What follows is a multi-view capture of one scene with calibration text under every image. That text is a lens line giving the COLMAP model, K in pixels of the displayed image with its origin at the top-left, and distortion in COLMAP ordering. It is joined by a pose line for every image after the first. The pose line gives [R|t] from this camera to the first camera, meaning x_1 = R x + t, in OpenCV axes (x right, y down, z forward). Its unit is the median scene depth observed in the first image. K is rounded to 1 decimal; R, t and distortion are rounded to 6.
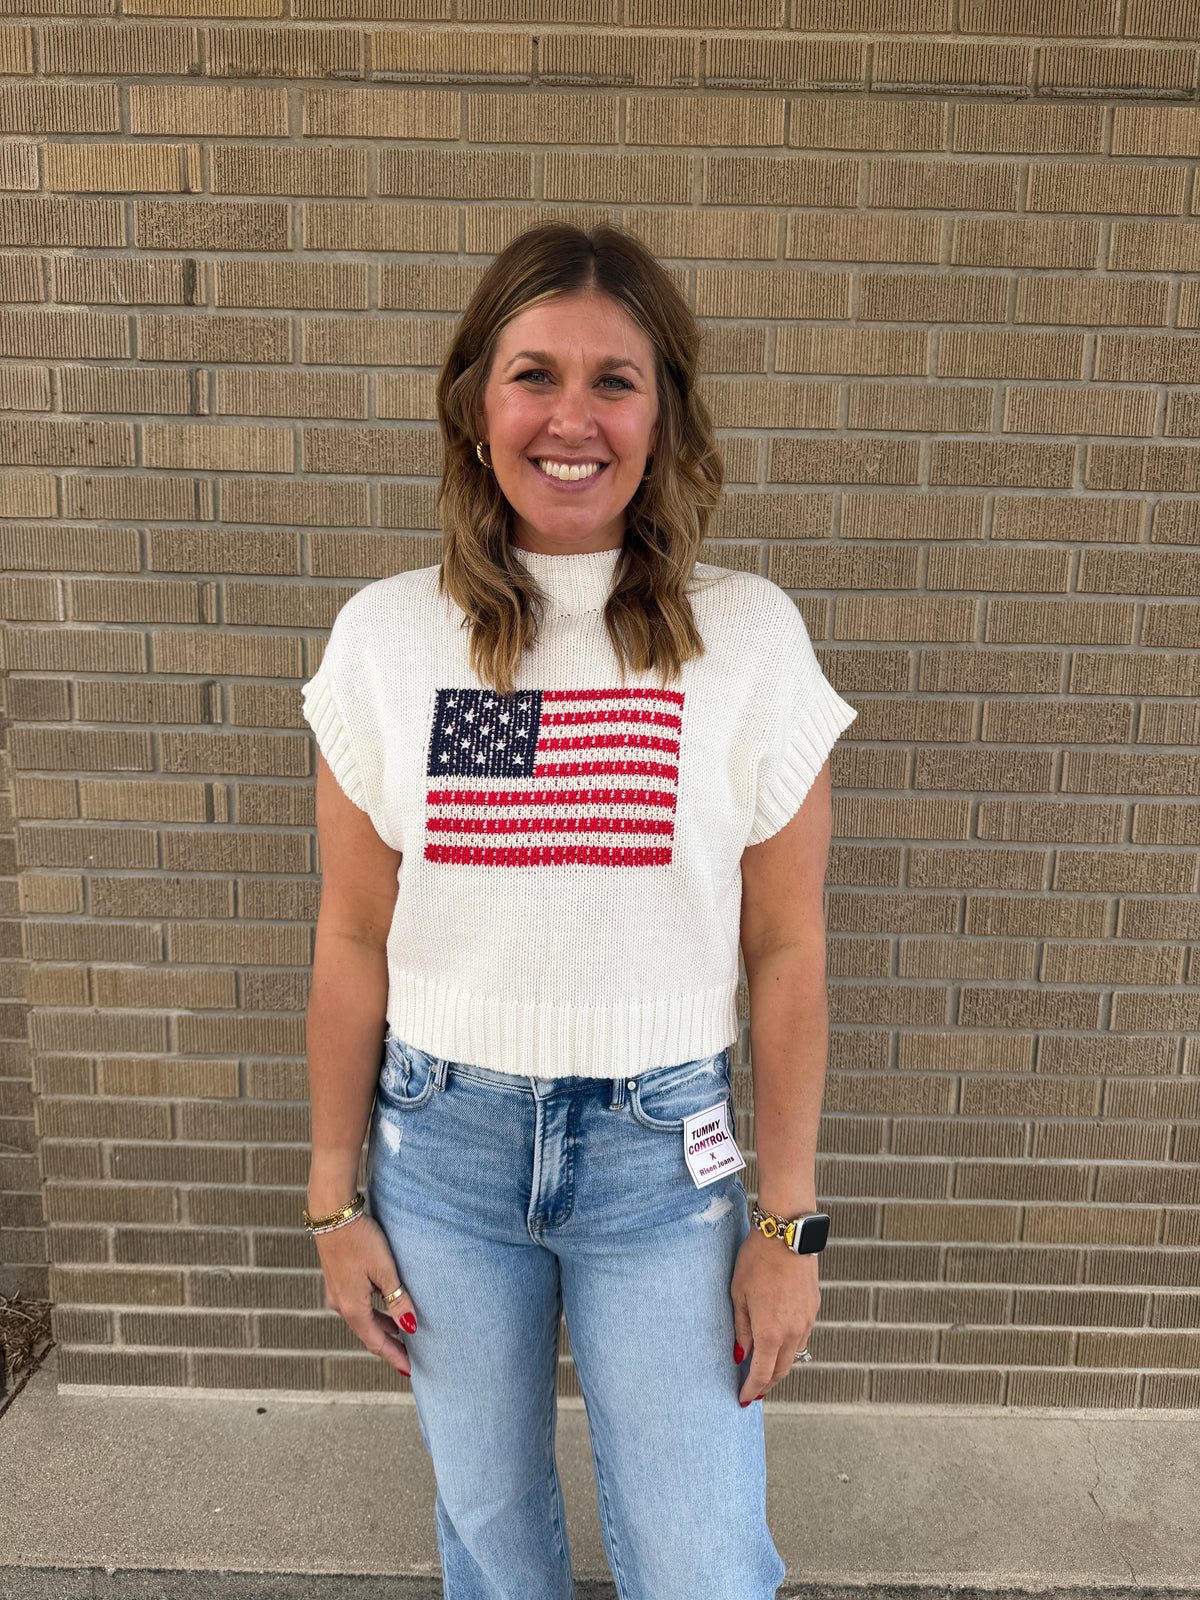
lens RADIAL K [[1103.8, 0, 599.5], [0, 1103.8, 803.3], [0, 0, 1]] dist [0.002705, -0.018097]
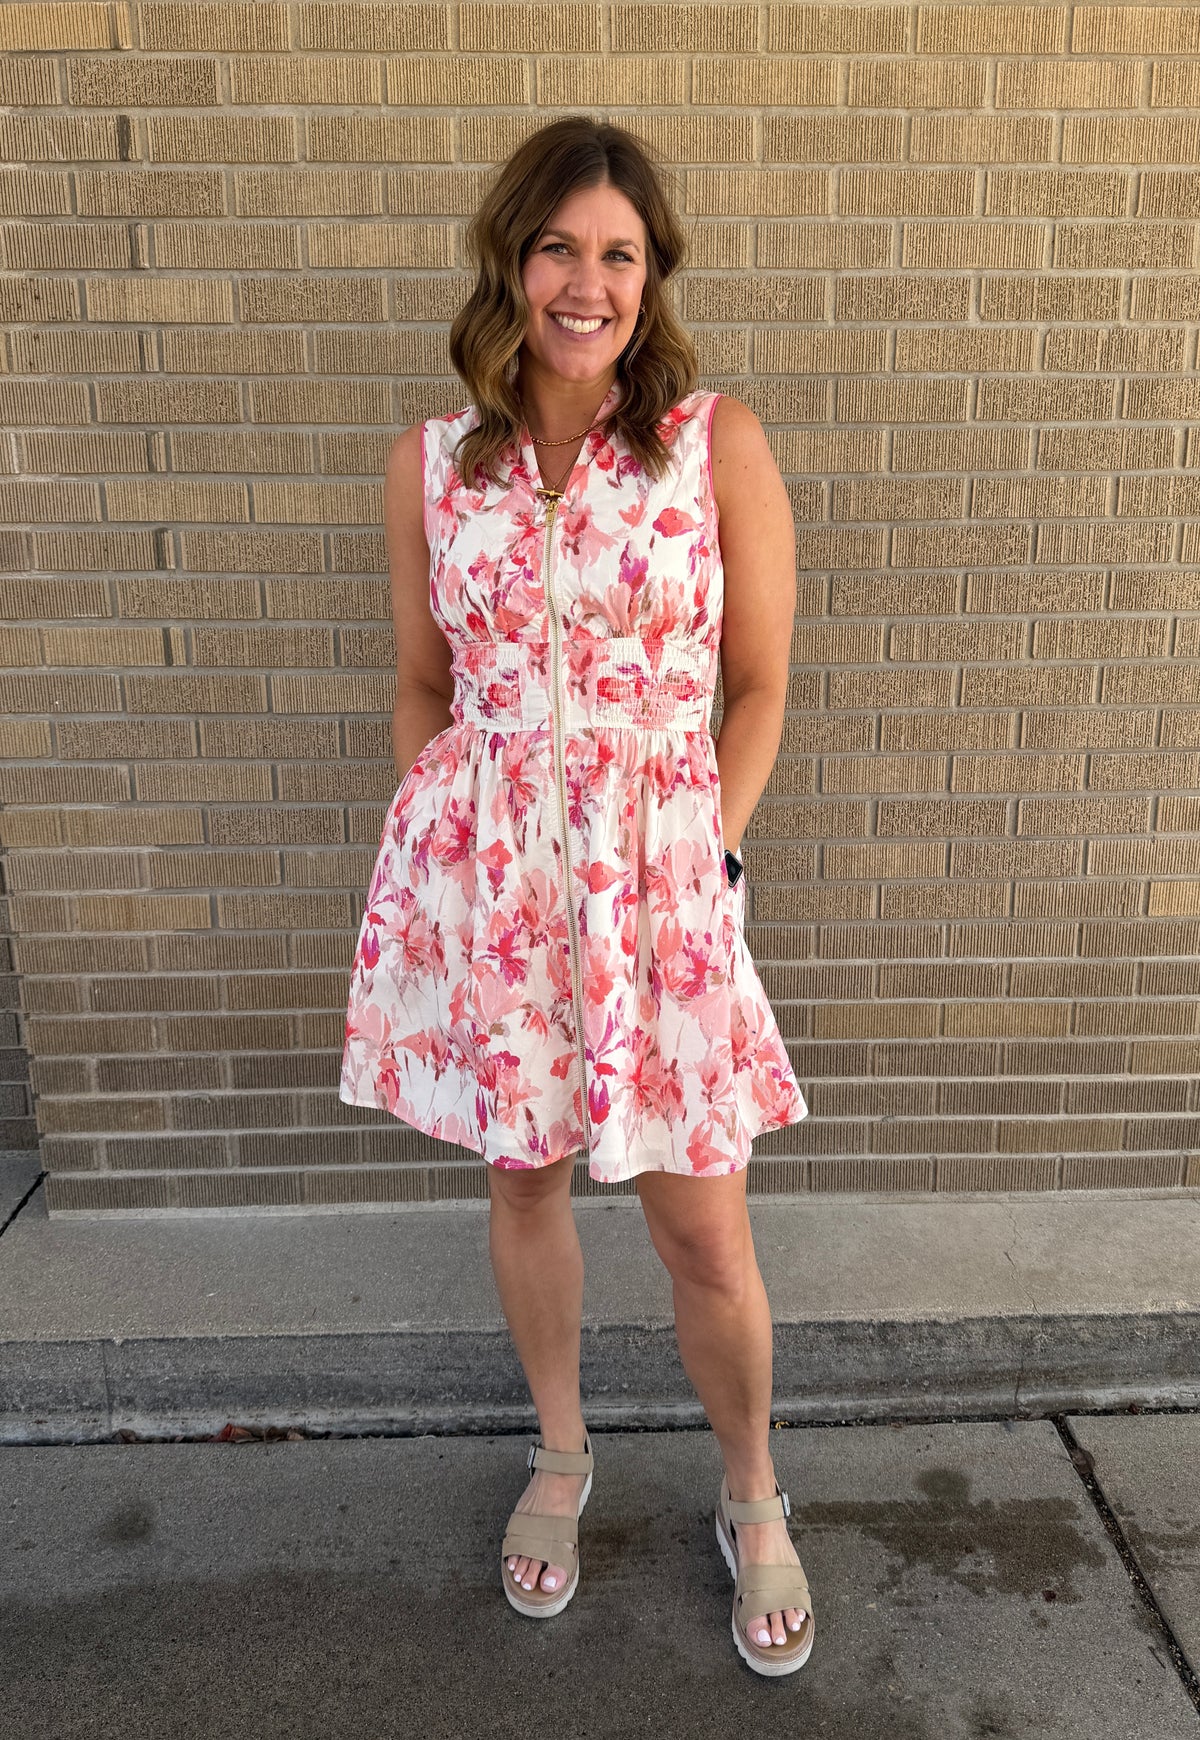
lens RADIAL K [[1308.3, 0, 611.1], [0, 1308.3, 844.8], [0, 0, 1]] dist [0.004539, -0.026198]
pose [[0.999072, -0.034563, 0.025689, 0.032883], [0.032627, 0.996848, 0.072318, 0.116274], [-0.028107, -0.071412, 0.997051, -0.283073]]
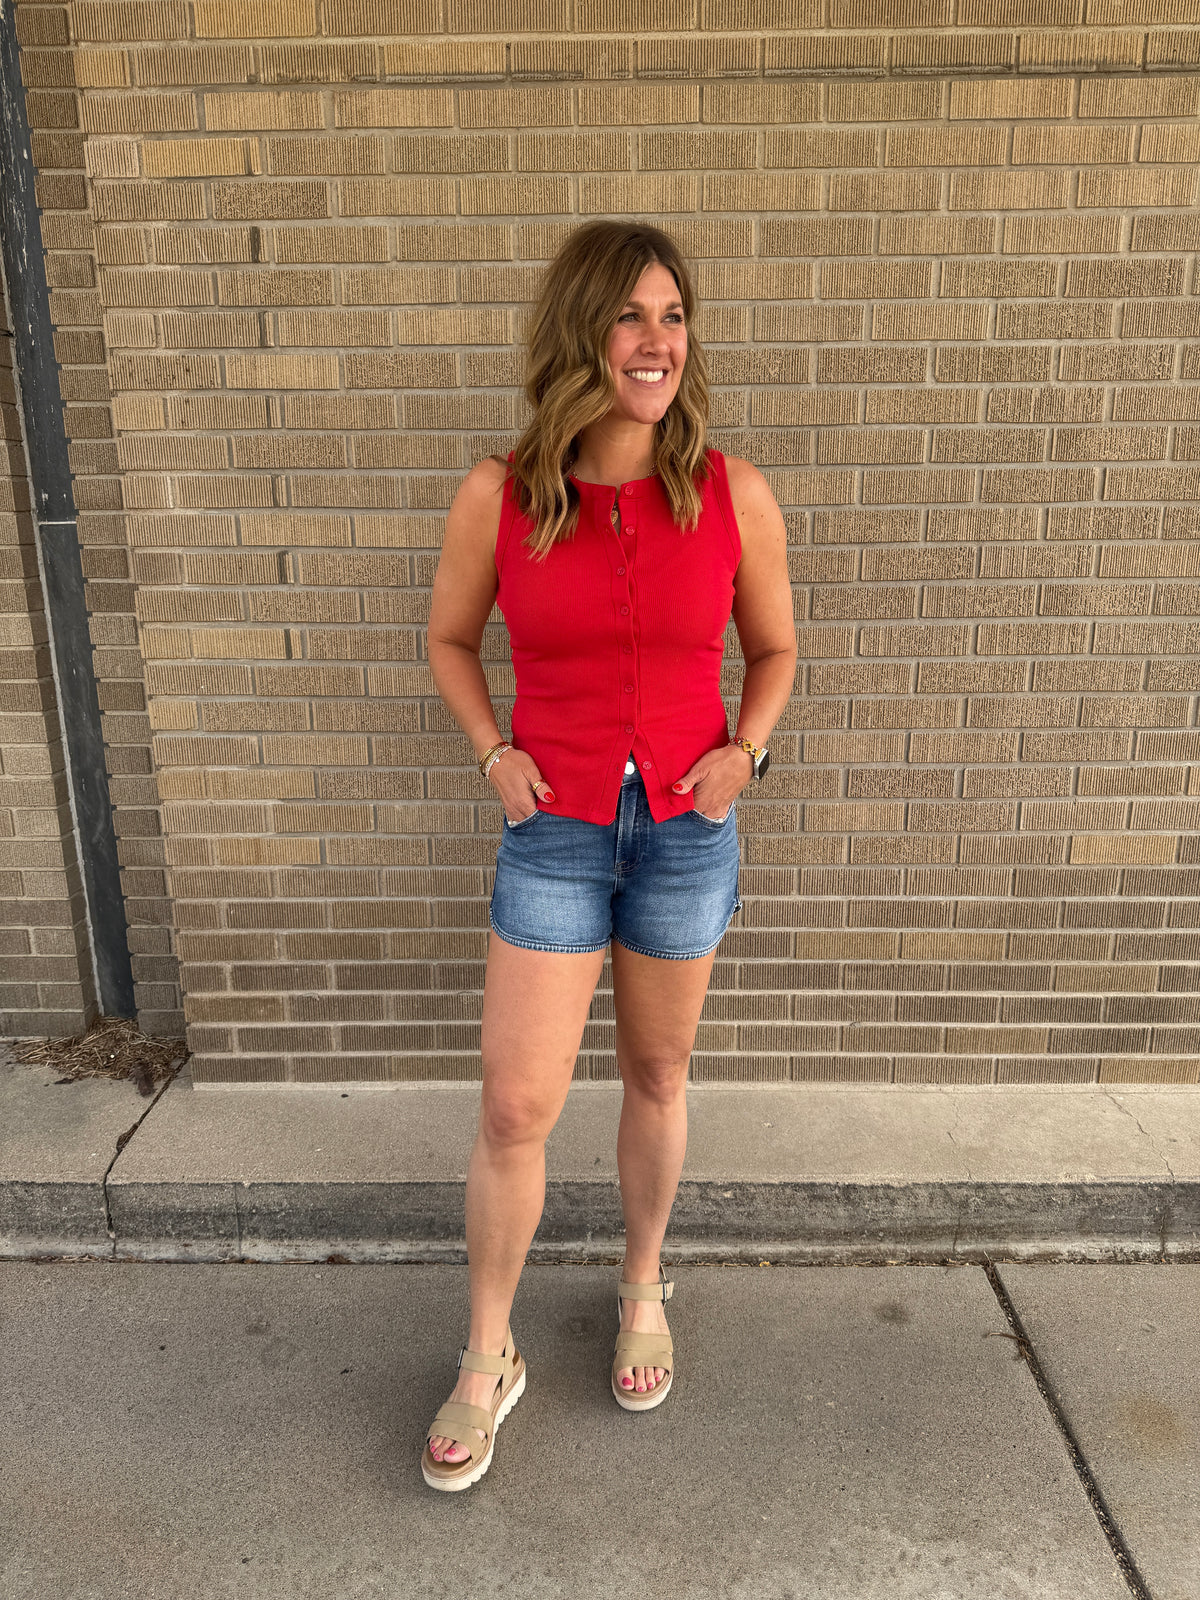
lens RADIAL K [[1103.8, 0, 599.8], [0, 1103.8, 811.3], [0, 0, 1]] dist [0.002705, -0.018097]
pose [[0.999463, -0.024915, -0.021274, 0.052872], [0.026684, 0.995820, 0.087354, 0.099707], [0.019009, -0.087874, 0.995950, -0.364178]]
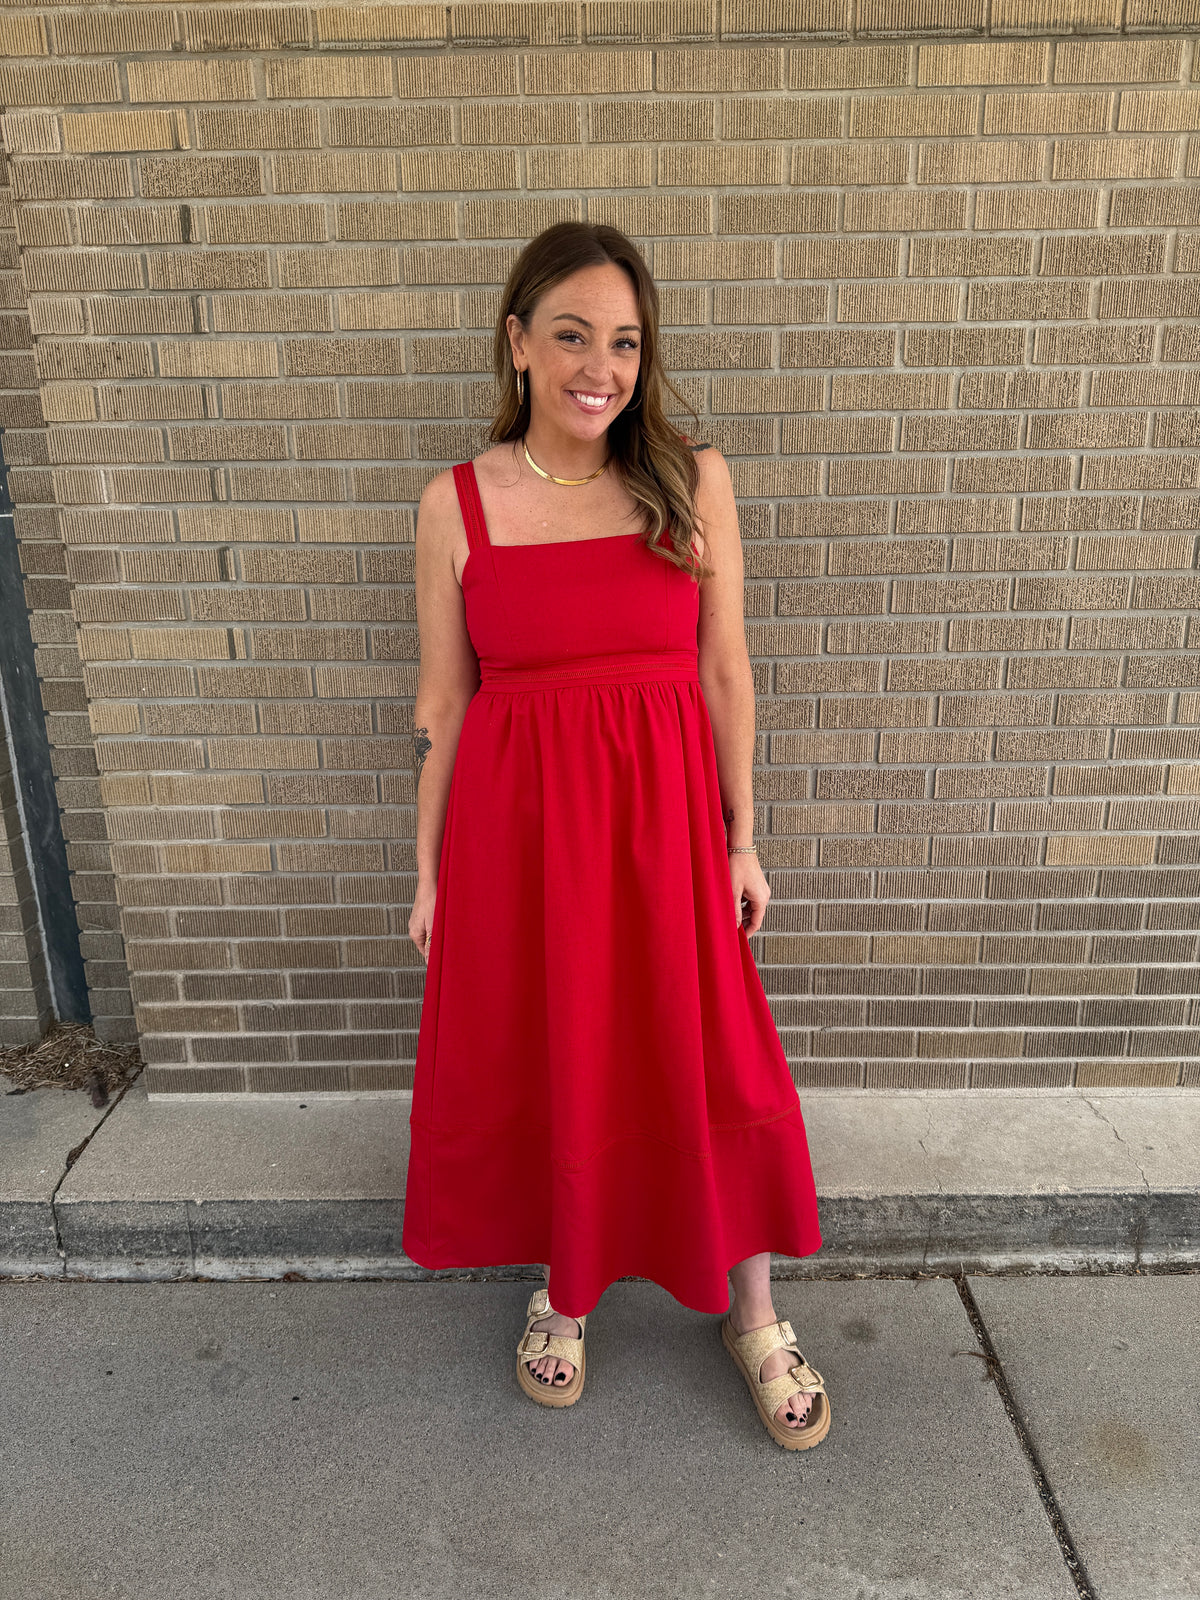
lens RADIAL K [[1103.8, 0, 606.3], [0, 1103.8, 807.2], [0, 0, 1]] dist [0.002705, -0.018097]
pose [[0.999357, -0.031574, -0.016991, 0.104440], [0.033340, 0.992648, 0.116355, 0.056002], [0.013193, -0.116847, 0.993062, -0.309545]]
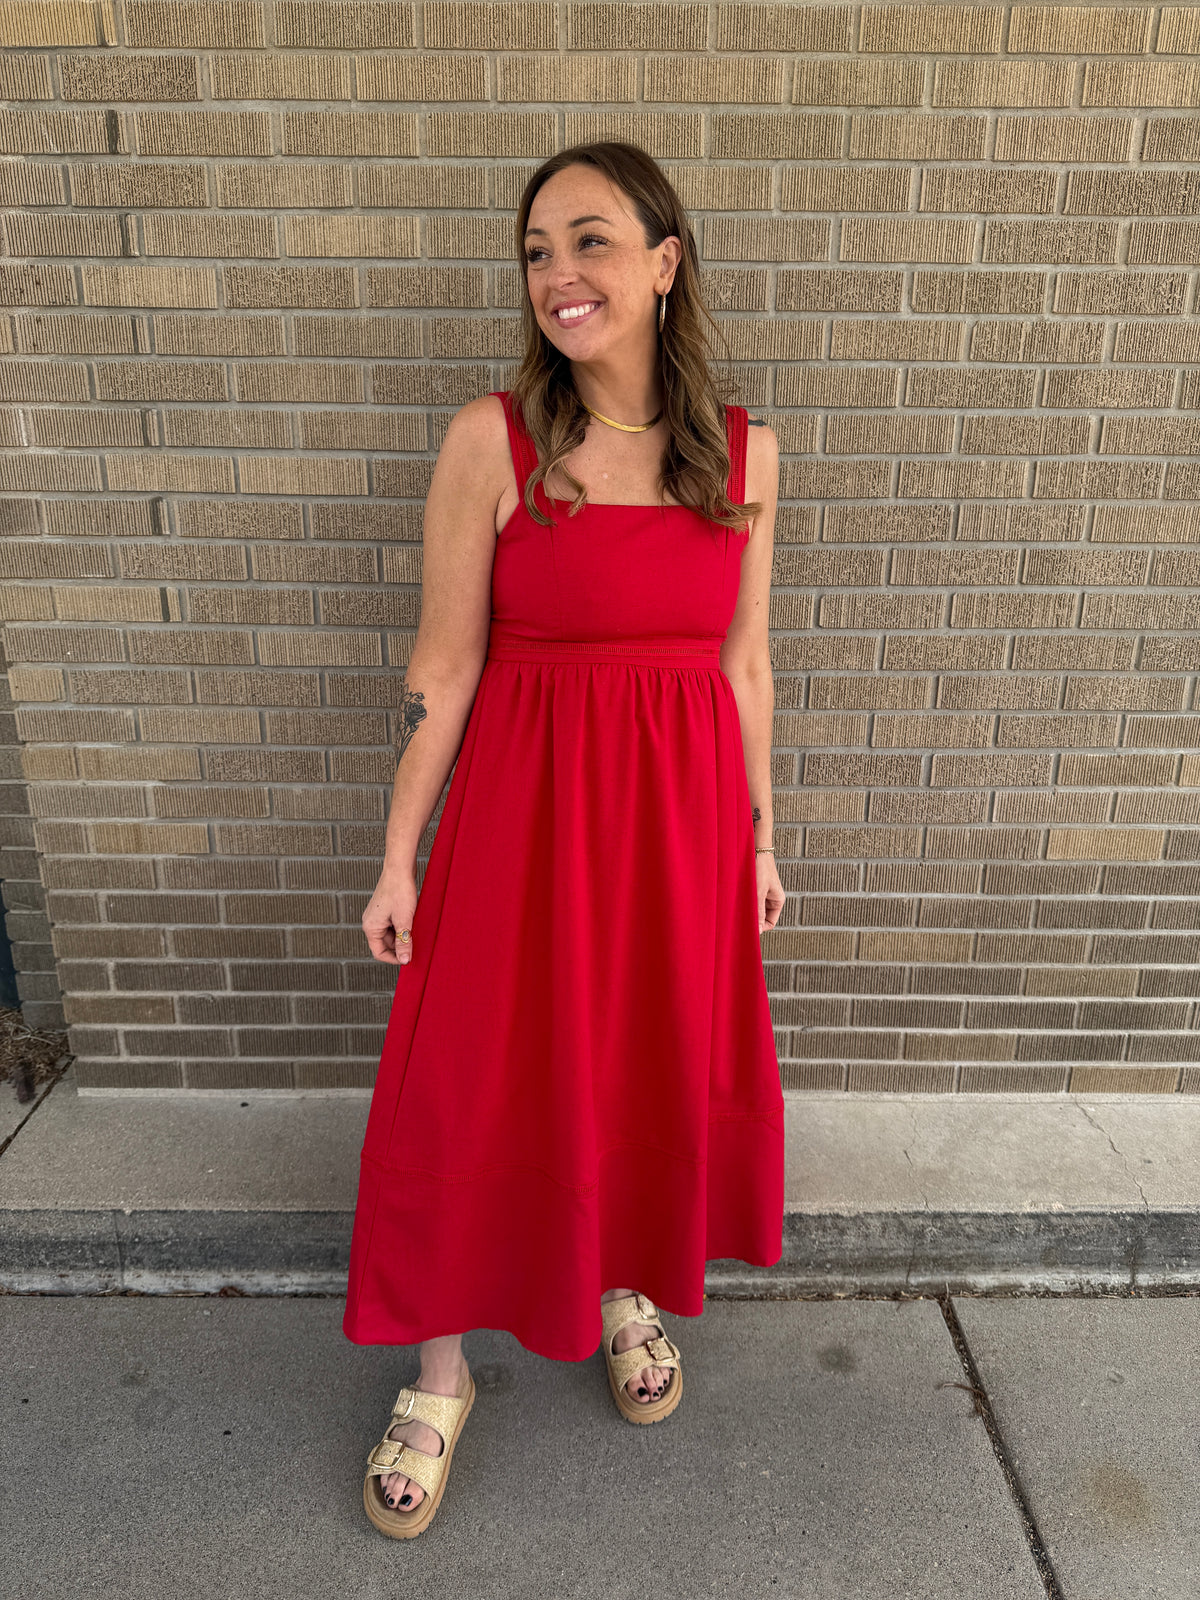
lens RADIAL K [[1103.8, 0, 595.6], [0, 1103.8, 793.3], [0, 0, 1]] dist [0.002705, -0.018097]
pose [[0.999878, -0.015614, 0.000142, 0.103949], [0.015426, 0.989148, 0.146110, 0.034839], [-0.002421, -0.146090, 0.989268, -0.197022]]
